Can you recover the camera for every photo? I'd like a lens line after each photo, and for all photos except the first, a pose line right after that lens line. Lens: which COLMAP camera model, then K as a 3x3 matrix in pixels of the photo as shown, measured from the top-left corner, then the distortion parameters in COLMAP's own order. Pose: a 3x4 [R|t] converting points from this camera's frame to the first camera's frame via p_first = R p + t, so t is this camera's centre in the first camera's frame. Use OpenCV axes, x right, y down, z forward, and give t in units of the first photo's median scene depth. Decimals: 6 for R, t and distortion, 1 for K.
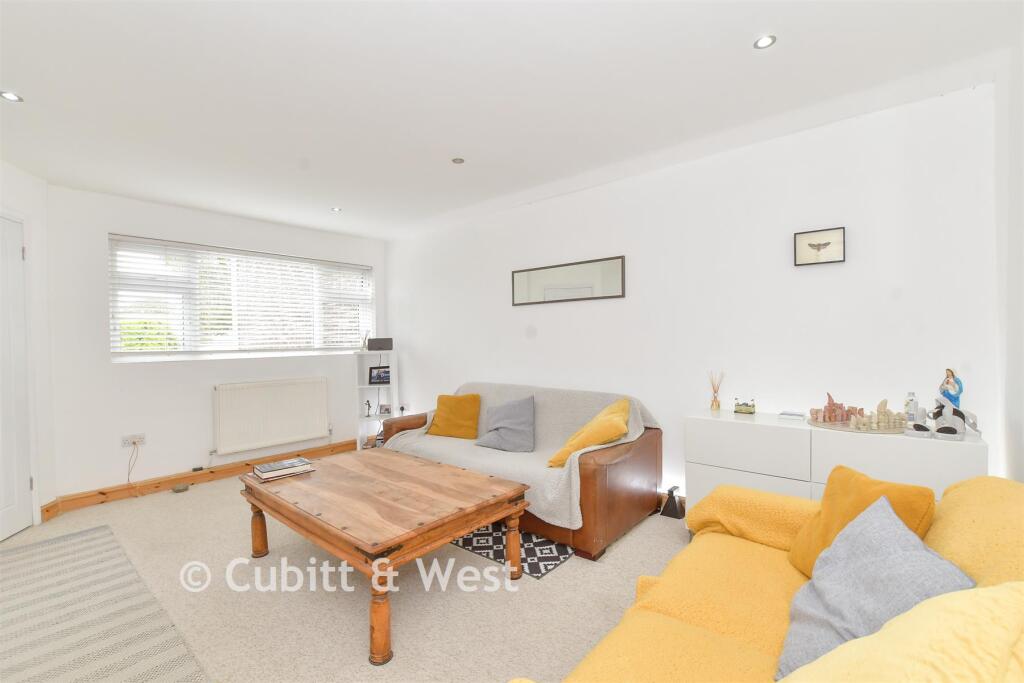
lens RADIAL K [[449.8, 0, 508.5], [0, 449.8, 343.0], [0, 0, 1]] dist [-0.021642, -0.000034]
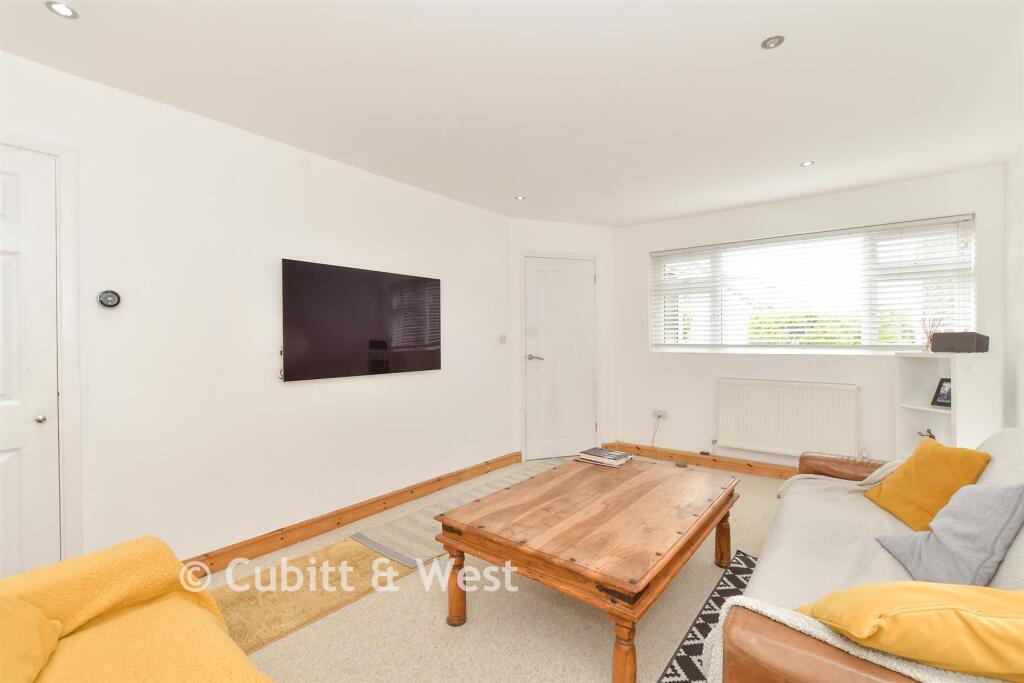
lens RADIAL K [[449.8, 0, 508.5], [0, 449.8, 343.0], [0, 0, 1]] dist [-0.021642, -0.000034]
pose [[0.032038, 0.025988, -0.999149, 0.414155], [-0.001837, 0.999662, 0.025943, -0.014976], [0.999485, 0.001004, 0.032075, 0.540683]]
